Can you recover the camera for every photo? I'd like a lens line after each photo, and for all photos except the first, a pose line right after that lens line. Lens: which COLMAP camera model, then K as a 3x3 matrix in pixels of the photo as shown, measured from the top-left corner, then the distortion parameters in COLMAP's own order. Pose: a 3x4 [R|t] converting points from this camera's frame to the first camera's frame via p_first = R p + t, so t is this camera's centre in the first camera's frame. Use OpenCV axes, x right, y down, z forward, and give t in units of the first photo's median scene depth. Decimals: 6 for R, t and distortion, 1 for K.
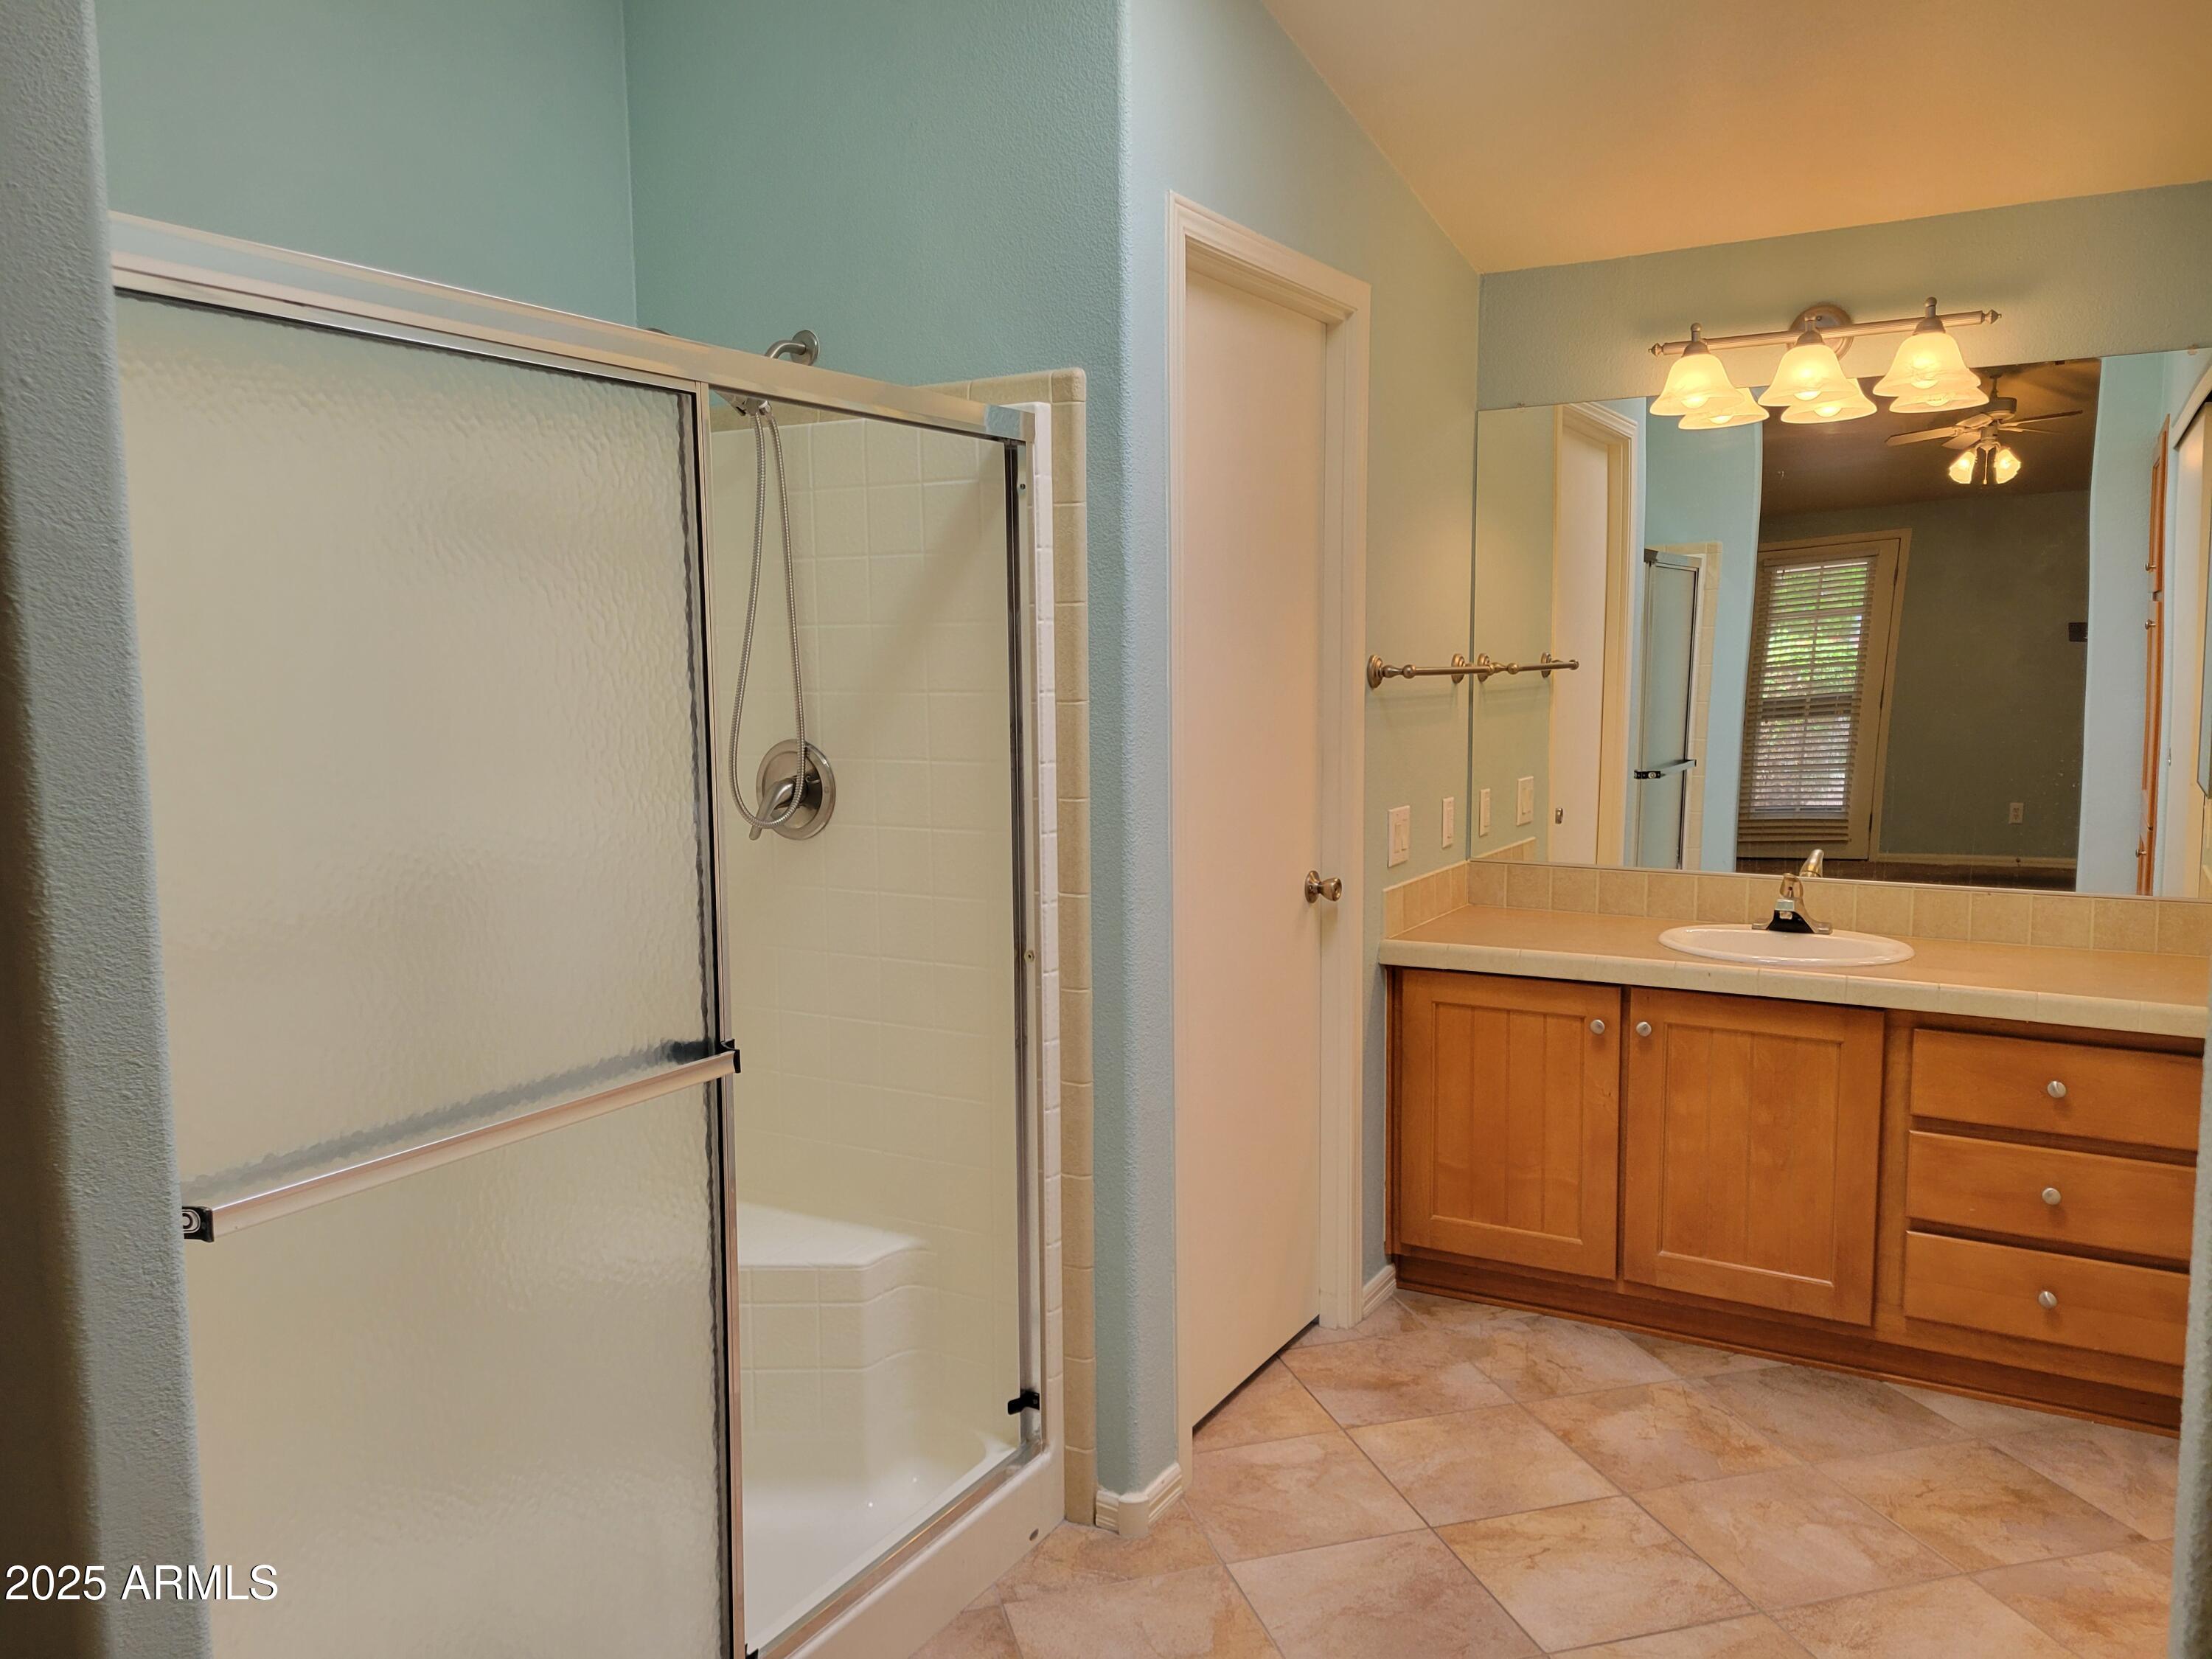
lens RADIAL K [[1656.0, 0, 1097.8], [0, 1656.0, 817.1], [0, 0, 1]] dist [0.057723, -0.049639]
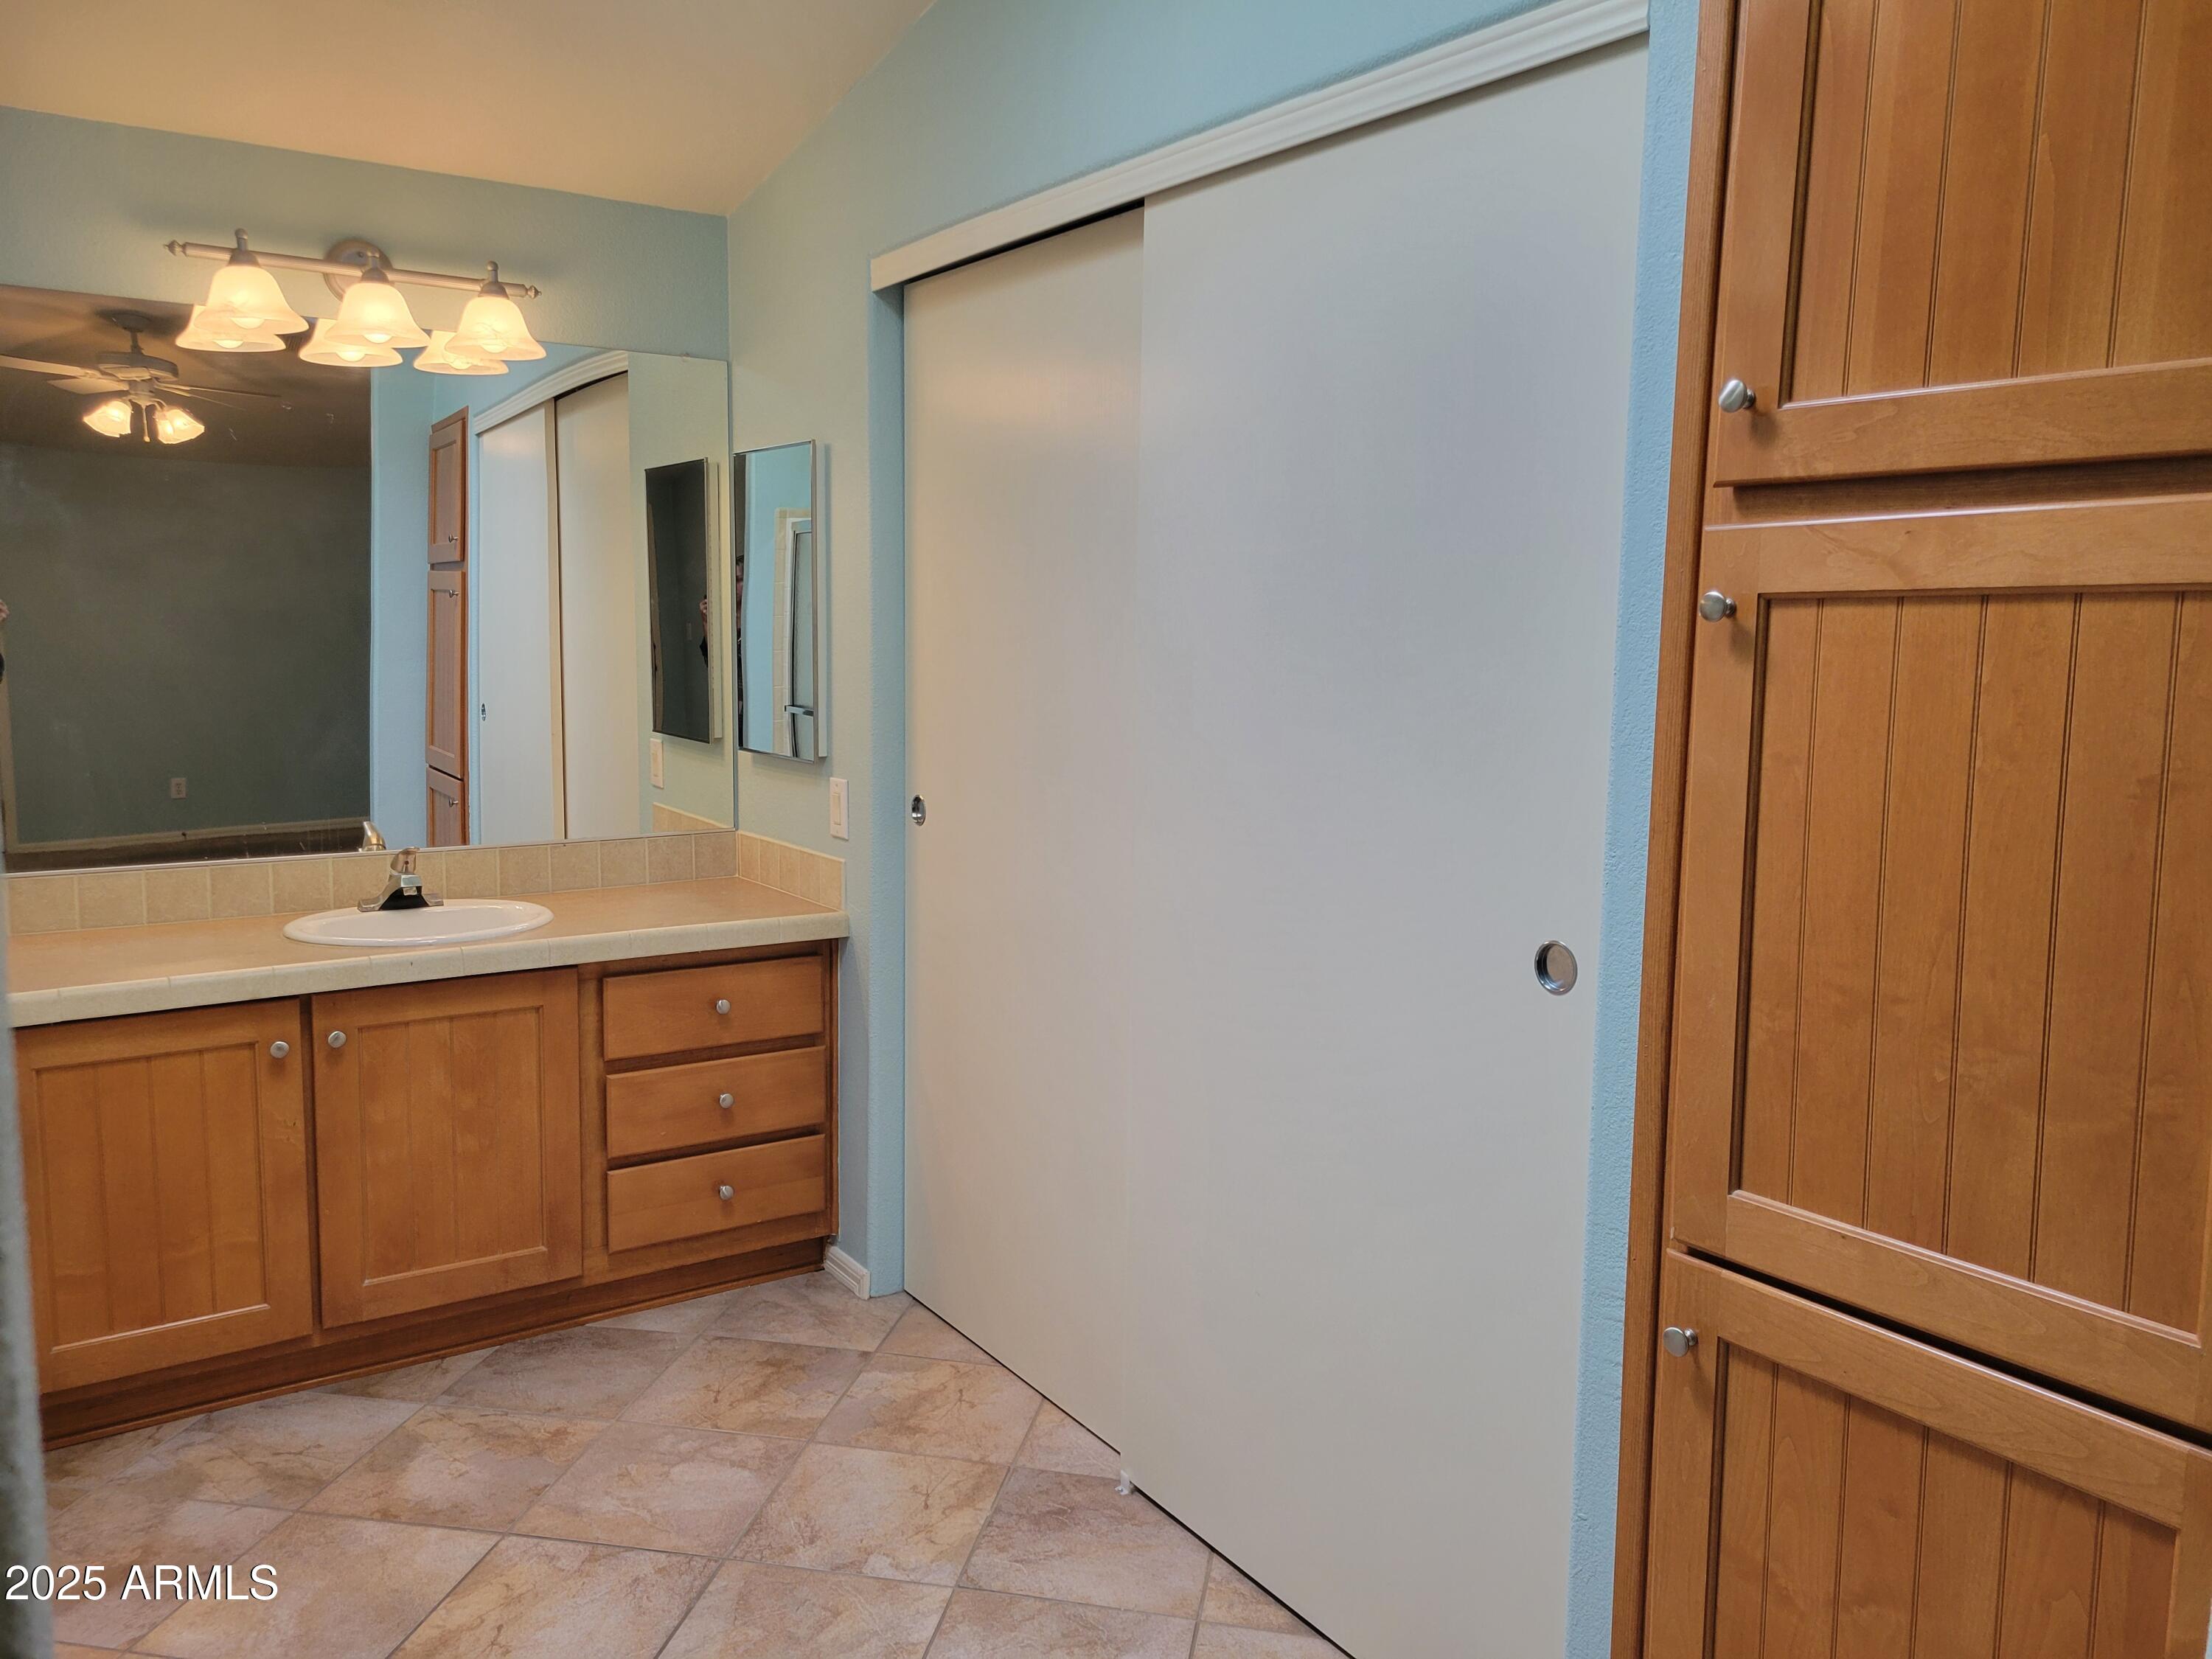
lens RADIAL K [[1656.0, 0, 1070.7], [0, 1656.0, 822.8], [0, 0, 1]] dist [0.057723, -0.049639]
pose [[0.441813, -0.094823, 0.892082, -0.289538], [0.075659, 0.994794, 0.068270, -0.017996], [-0.893911, 0.037331, 0.446687, 0.267422]]
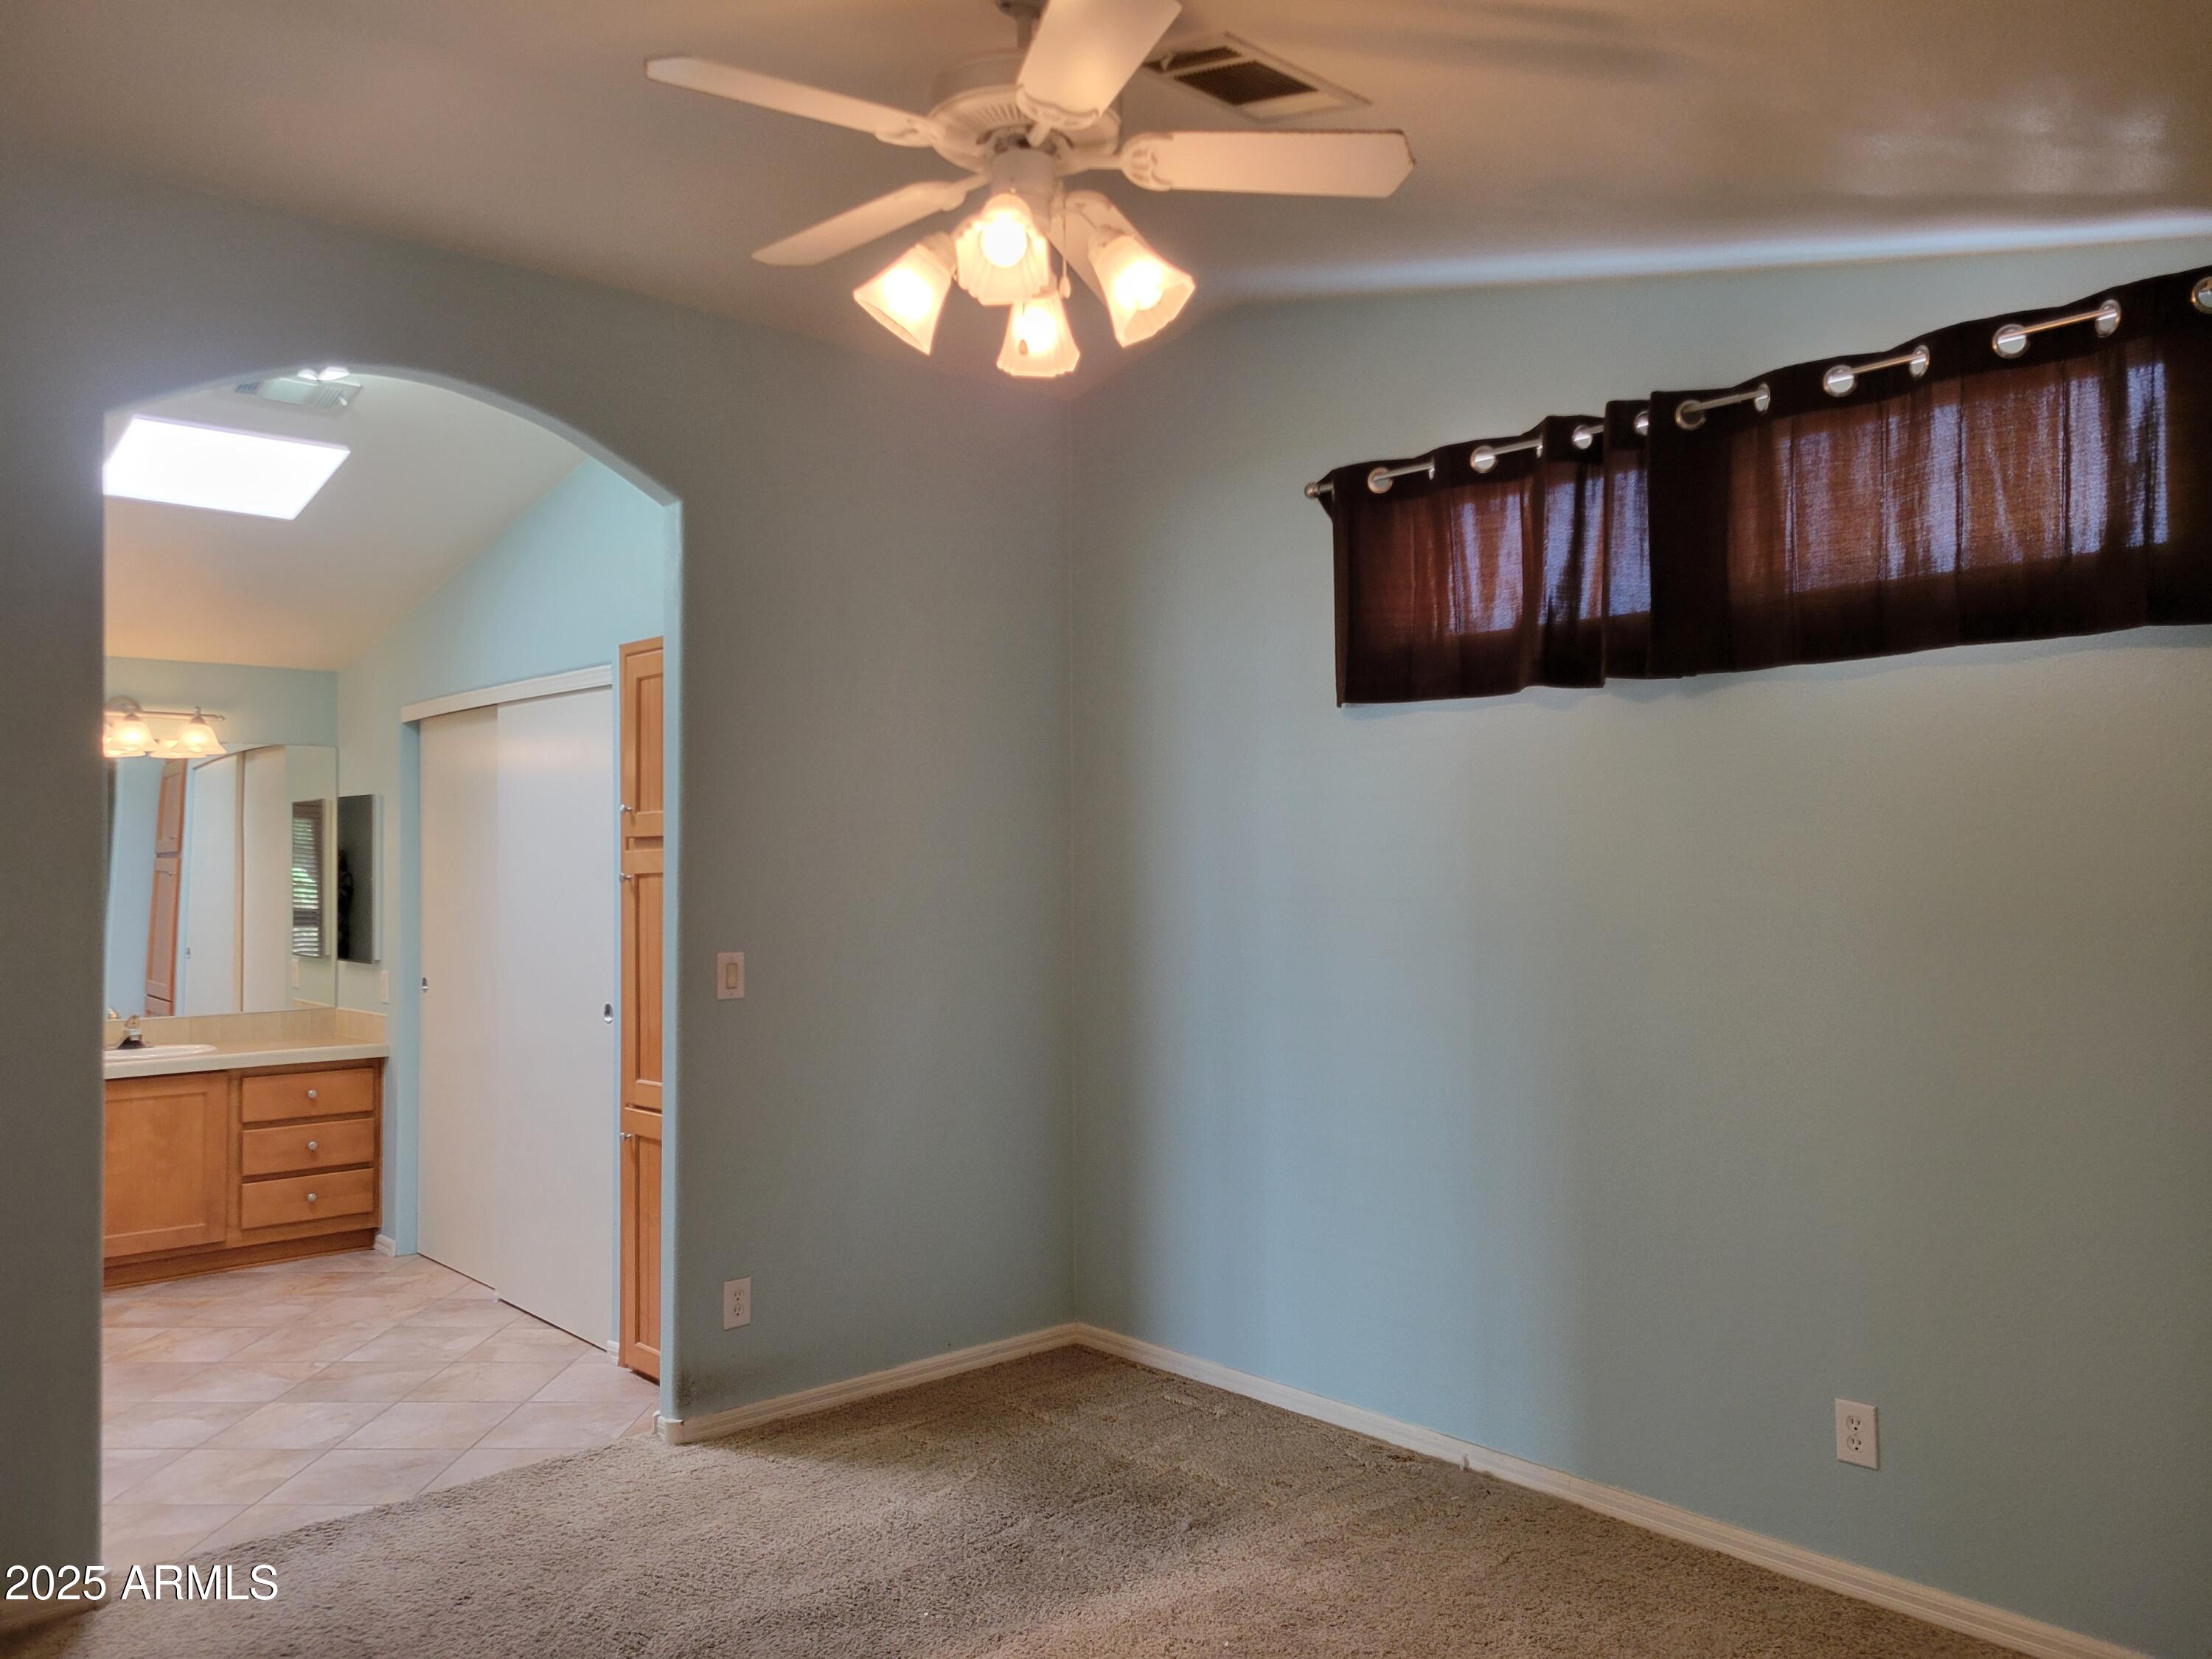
lens RADIAL K [[1656.0, 0, 1092.2], [0, 1656.0, 829.2], [0, 0, 1]] dist [0.057723, -0.049639]
pose [[0.307391, 0.031910, 0.951048, -1.060122], [0.102447, 0.992519, -0.066414, 0.067367], [-0.946053, 0.117847, 0.301822, -0.559007]]
